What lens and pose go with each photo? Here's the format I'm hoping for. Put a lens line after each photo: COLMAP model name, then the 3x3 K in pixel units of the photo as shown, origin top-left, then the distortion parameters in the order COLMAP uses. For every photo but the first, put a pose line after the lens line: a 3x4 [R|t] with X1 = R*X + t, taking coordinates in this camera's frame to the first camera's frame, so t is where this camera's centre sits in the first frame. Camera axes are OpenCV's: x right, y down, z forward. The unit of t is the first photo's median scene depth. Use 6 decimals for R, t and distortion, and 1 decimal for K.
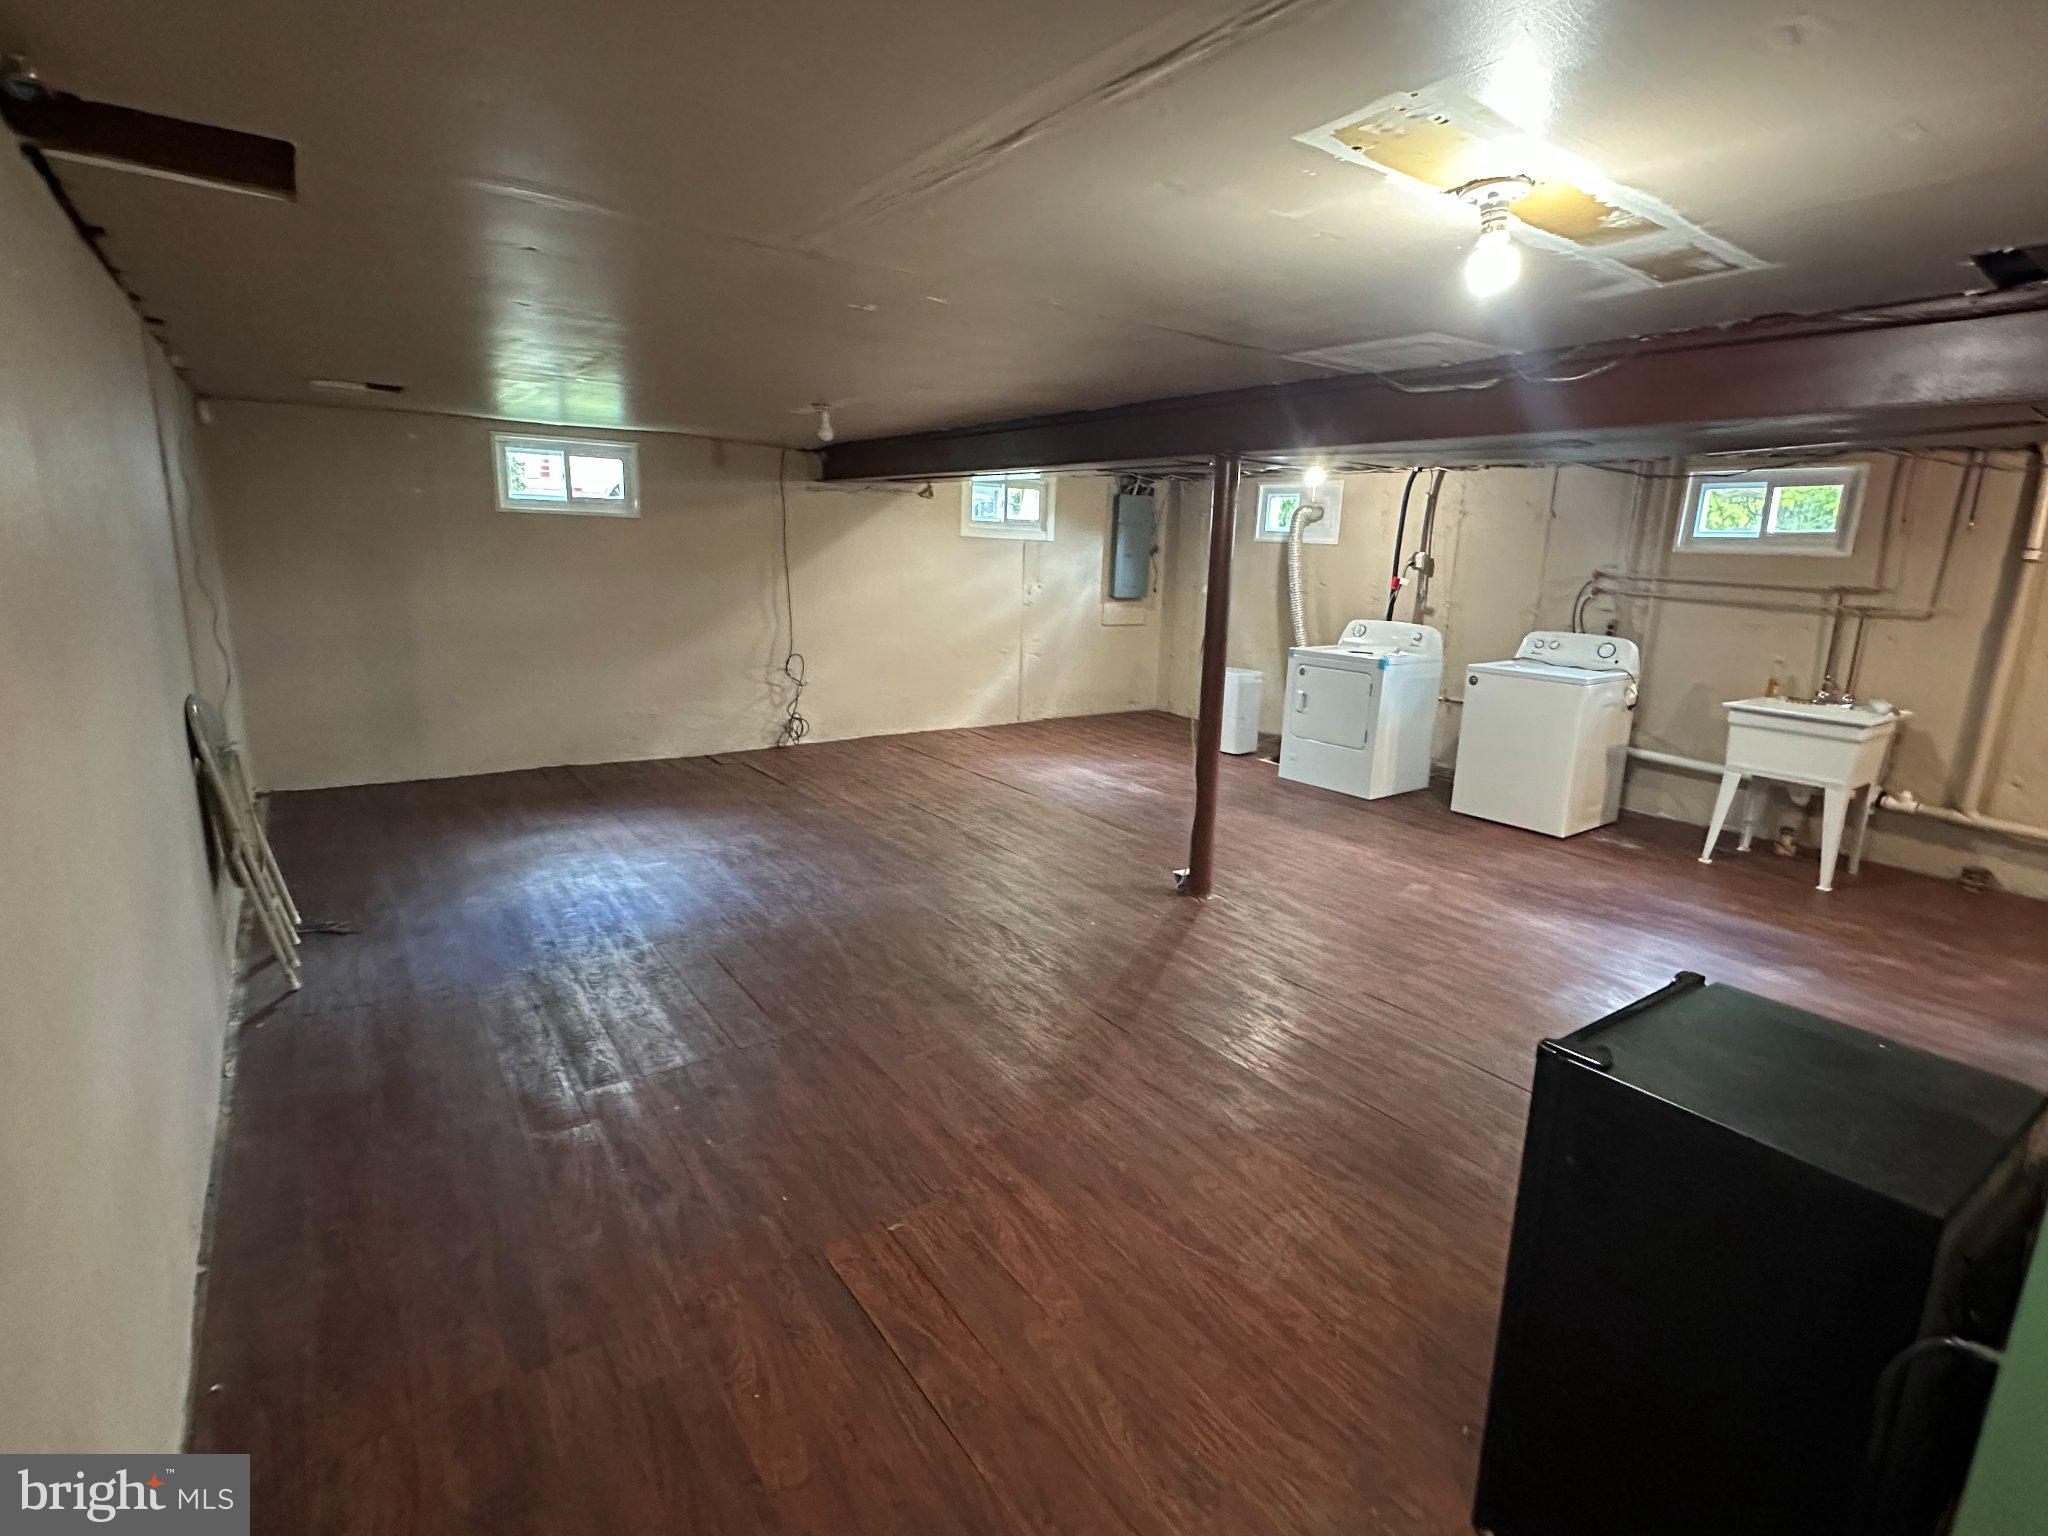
lens RADIAL K [[1010.0, 0, 1025.3], [0, 1010.0, 766.6], [0, 0, 1]] dist [0.004826, 0.000269]
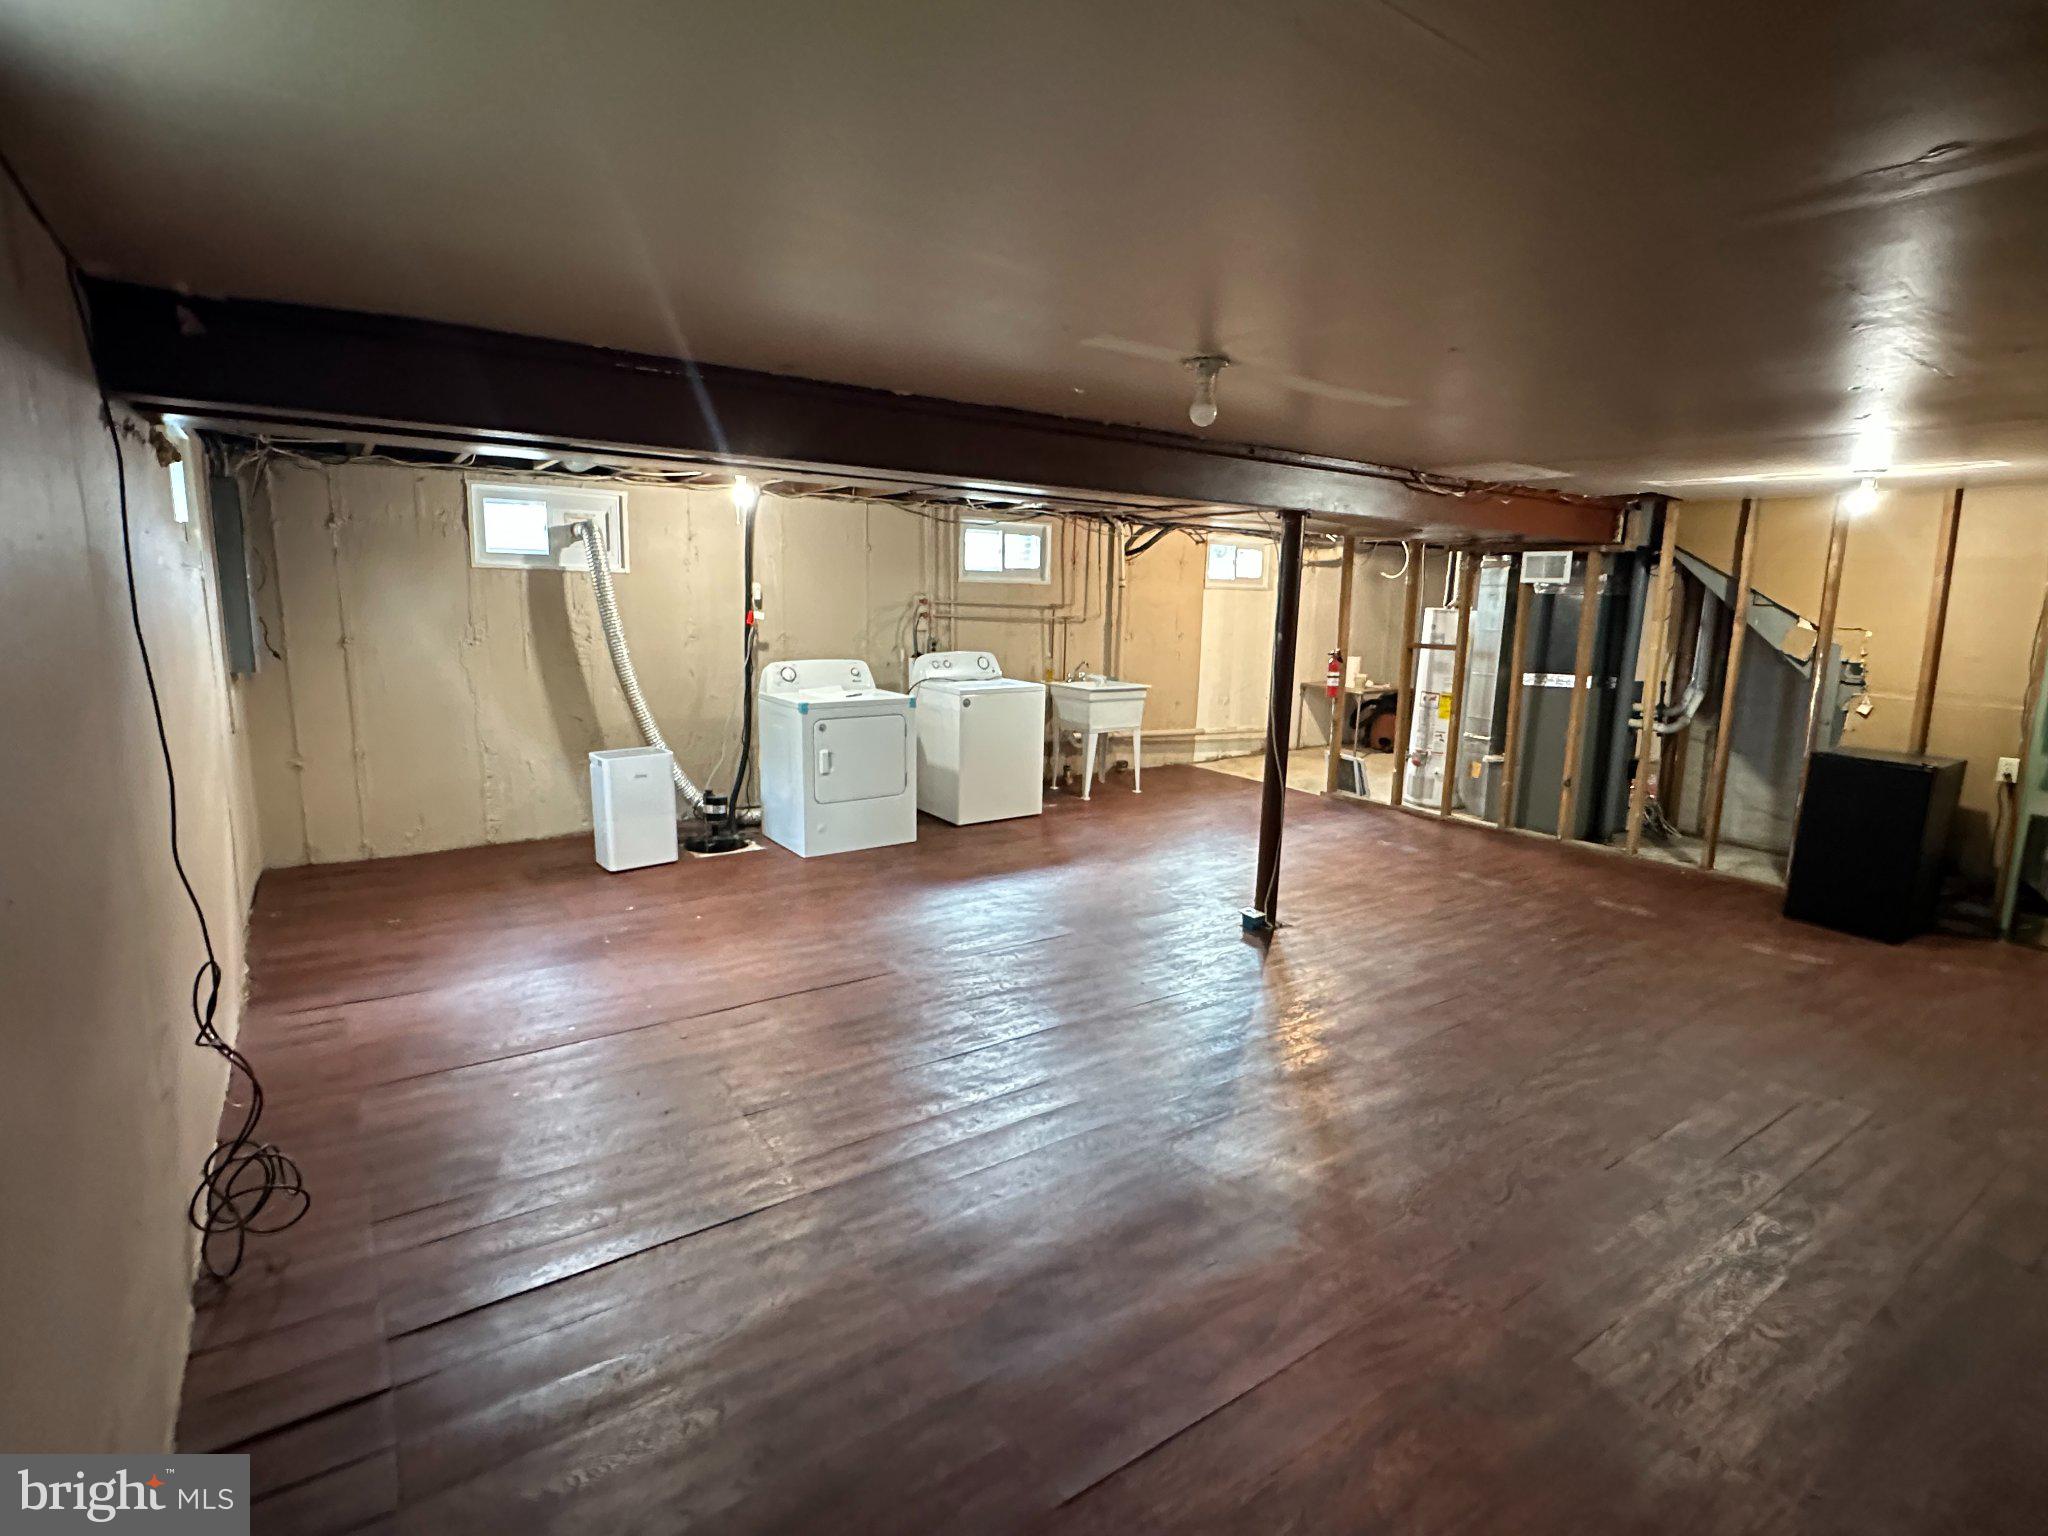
lens RADIAL K [[1010.0, 0, 1023.8], [0, 1010.0, 767.0], [0, 0, 1]] dist [0.004826, 0.000269]
pose [[-0.000446, -0.201913, 0.979403, -0.708602], [0.197002, 0.960192, 0.198043, -0.248568], [-0.980403, 0.193033, 0.039349, 1.020772]]
